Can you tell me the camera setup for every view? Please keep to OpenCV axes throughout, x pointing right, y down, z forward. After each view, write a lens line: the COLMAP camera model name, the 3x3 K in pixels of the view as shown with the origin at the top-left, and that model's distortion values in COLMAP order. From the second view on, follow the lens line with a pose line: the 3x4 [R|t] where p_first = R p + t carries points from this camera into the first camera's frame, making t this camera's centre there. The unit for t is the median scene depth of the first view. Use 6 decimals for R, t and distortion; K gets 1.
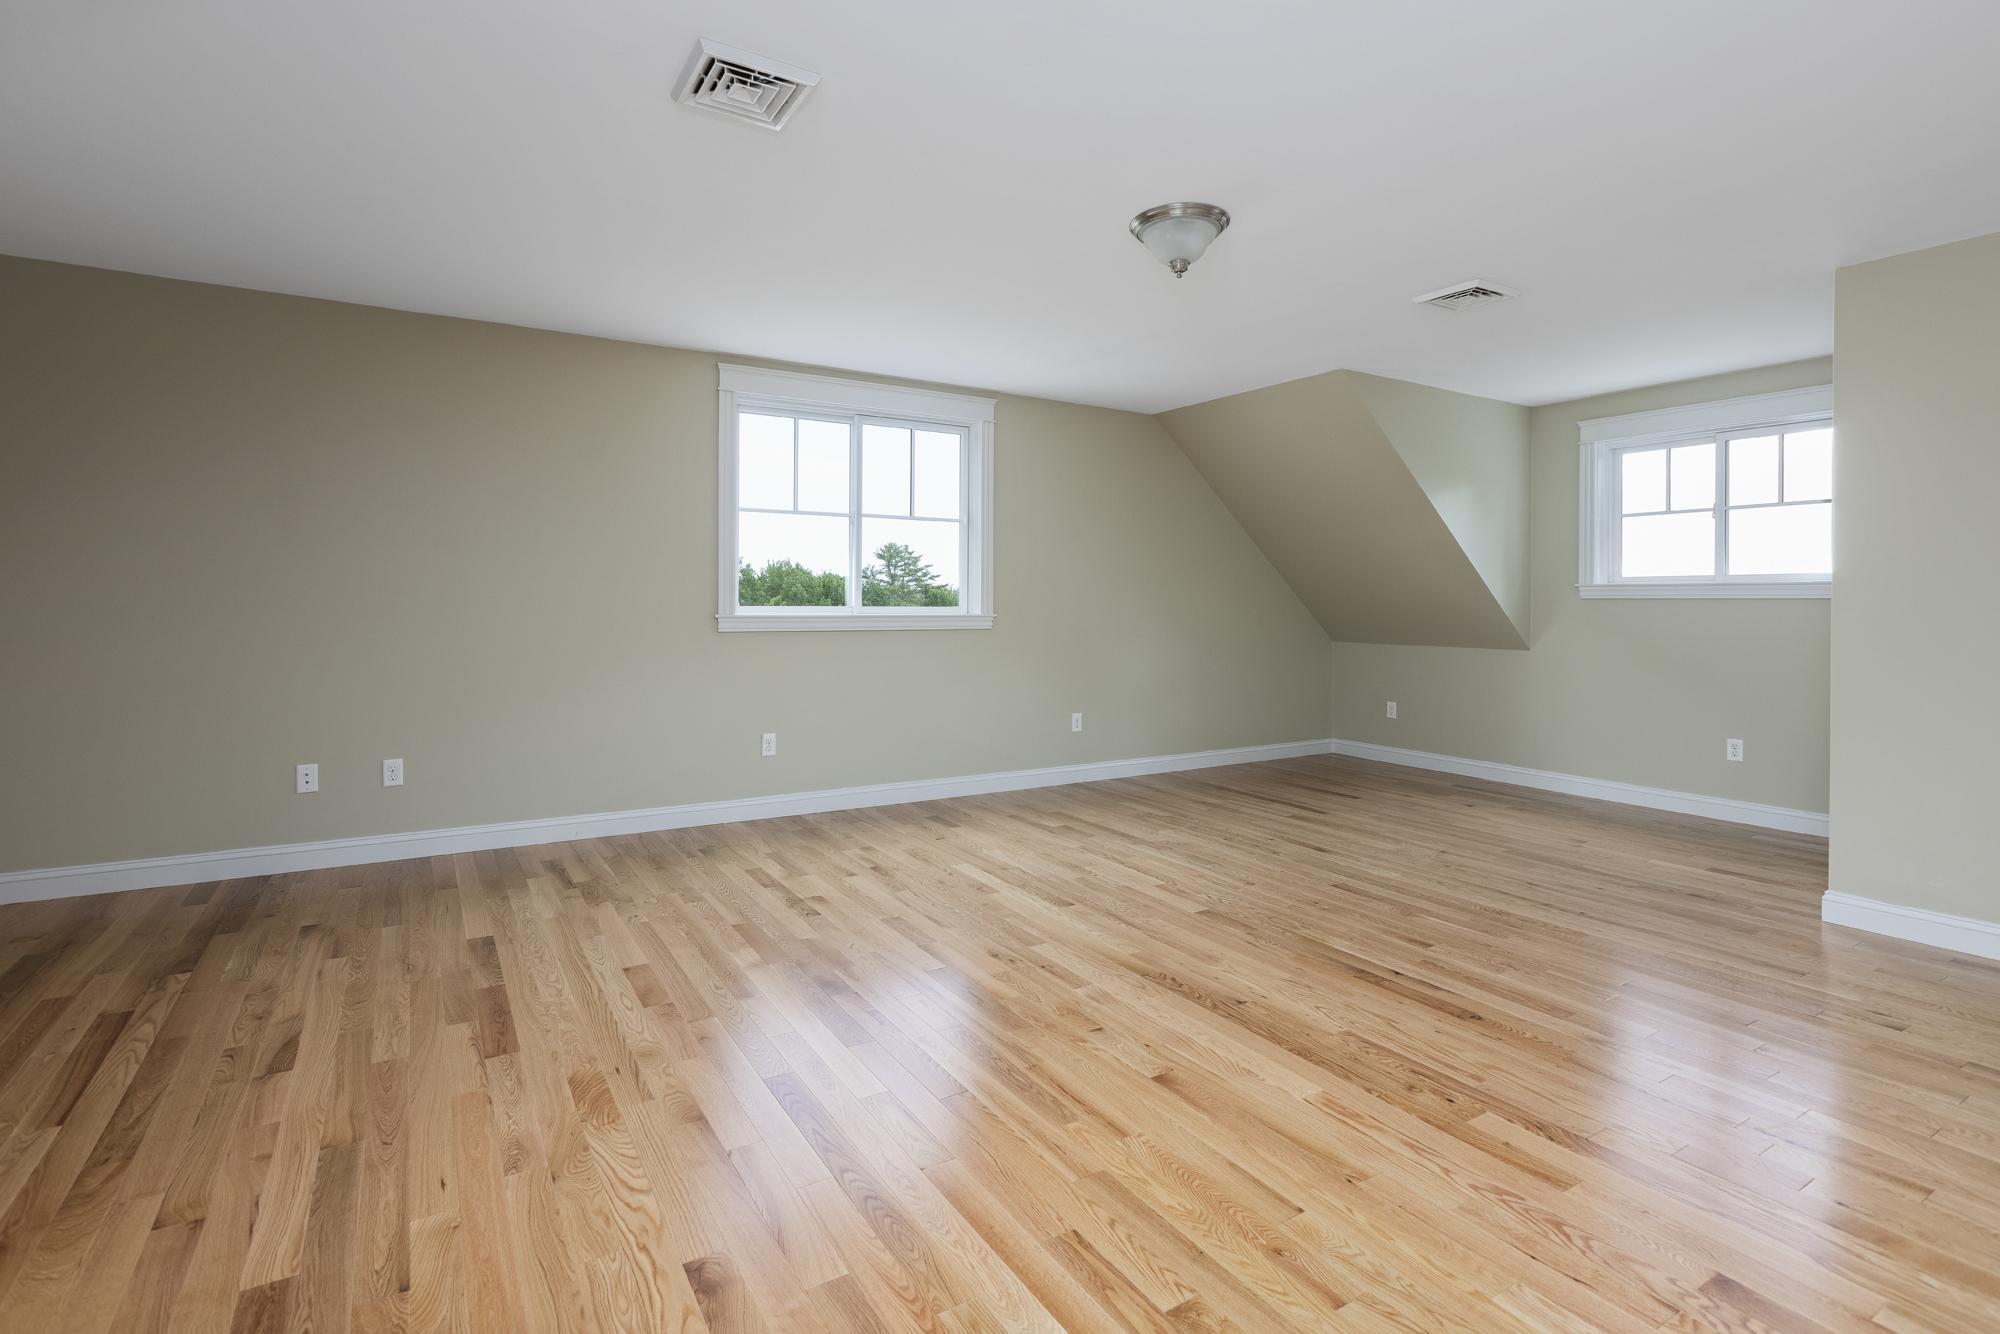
lens RADIAL K [[950.9, 0, 967.6], [0, 950.9, 599.5], [0, 0, 1]] dist [-0.005338, -0.000051]
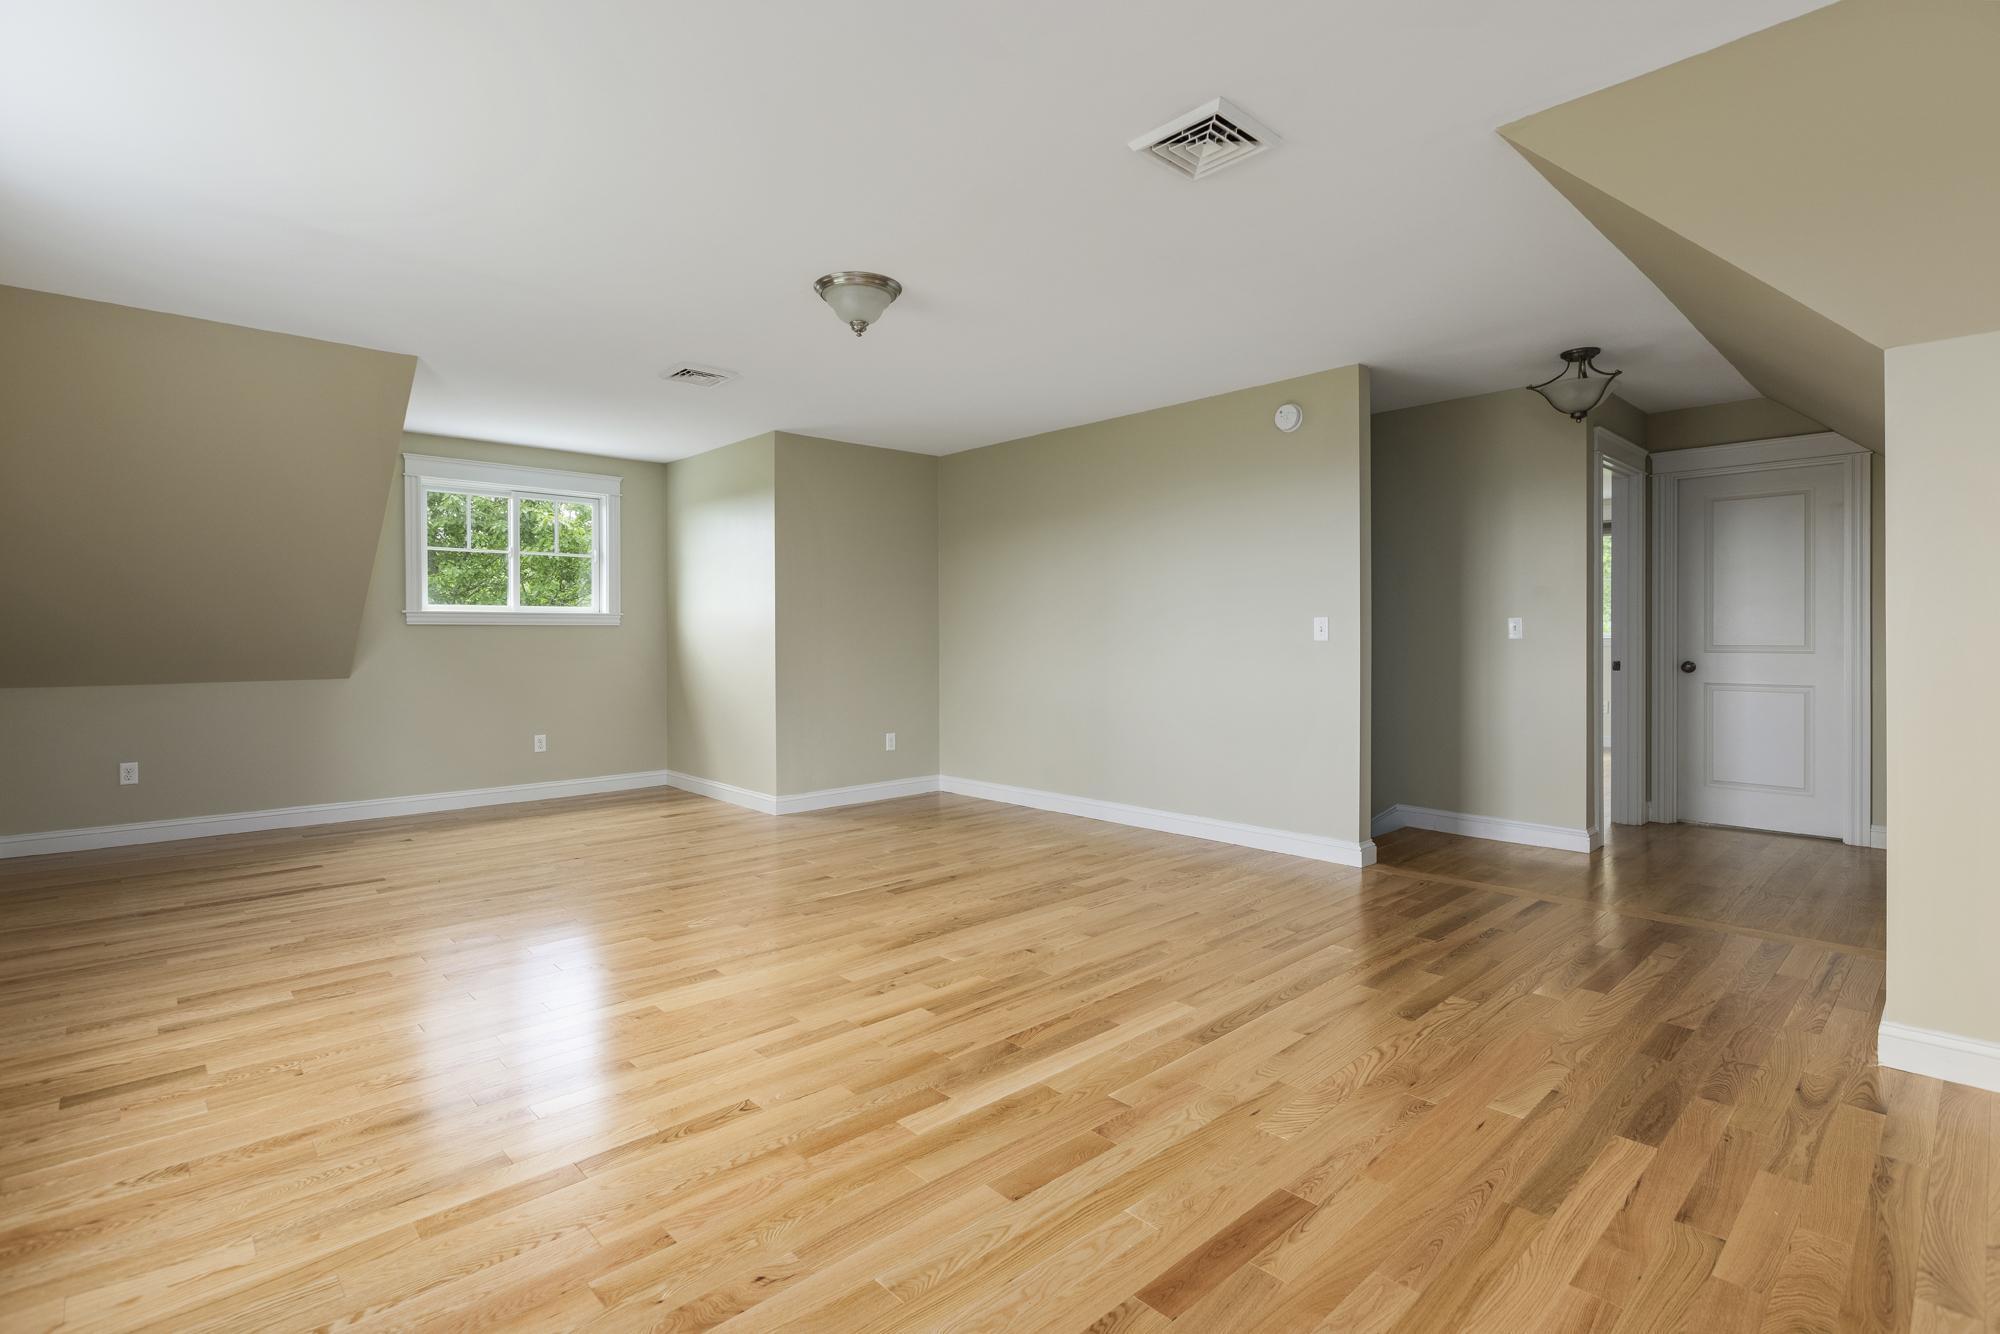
lens RADIAL K [[950.9, 0, 997.4], [0, 950.9, 652.3], [0, 0, 1]] dist [-0.005338, -0.000051]
pose [[-0.221342, -0.021615, 0.974957, -1.101676], [-0.000174, 0.999755, 0.022125, 0.014033], [-0.975196, 0.004728, -0.221291, 1.310828]]
